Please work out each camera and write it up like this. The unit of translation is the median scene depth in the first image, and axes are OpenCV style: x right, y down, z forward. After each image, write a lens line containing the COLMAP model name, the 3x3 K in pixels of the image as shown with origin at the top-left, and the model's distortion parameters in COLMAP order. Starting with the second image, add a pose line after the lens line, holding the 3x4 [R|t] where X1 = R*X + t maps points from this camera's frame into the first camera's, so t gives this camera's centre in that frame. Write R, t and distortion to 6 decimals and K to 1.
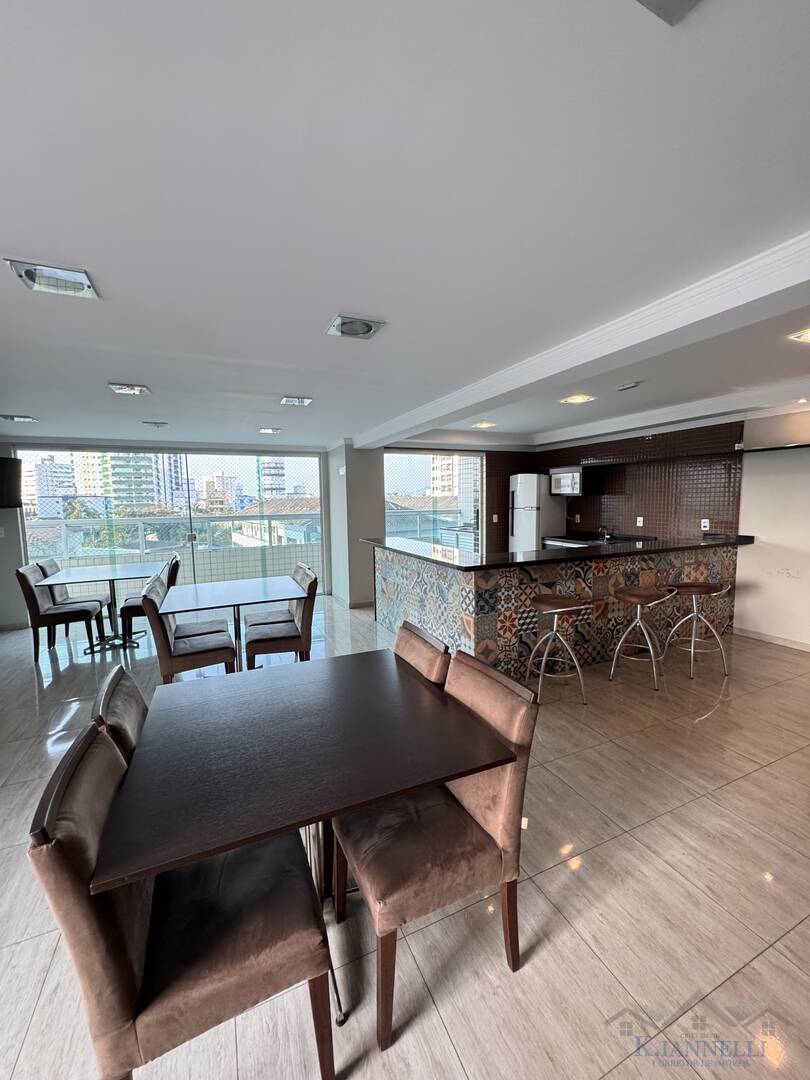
lens RADIAL K [[427.1, 0, 401.4], [0, 427.1, 537.8], [0, 0, 1]] dist [-0.000840, 0.000021]
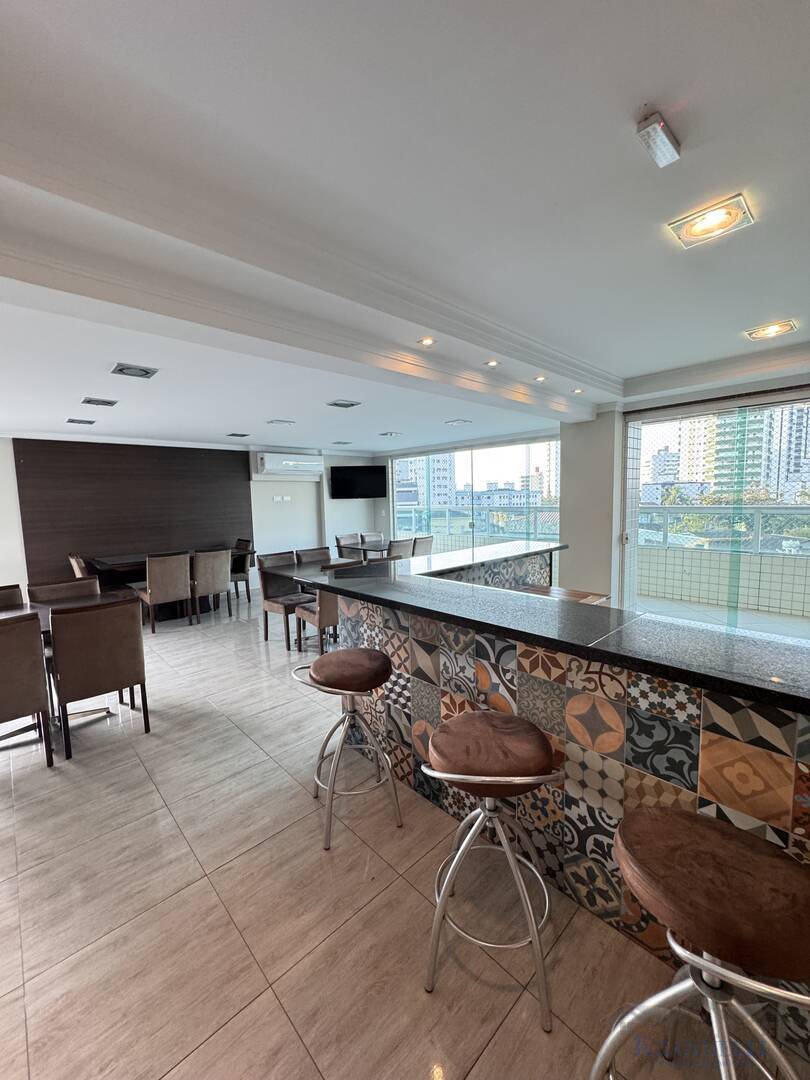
lens RADIAL K [[428.0, 0, 410.3], [0, 428.0, 544.0], [0, 0, 1]] dist [-0.001336, -0.000074]
pose [[0.339566, 0.110136, -0.934112, 0.801466], [-0.066397, 0.993450, 0.092996, -0.071031], [0.938236, 0.030444, 0.344655, 0.736978]]
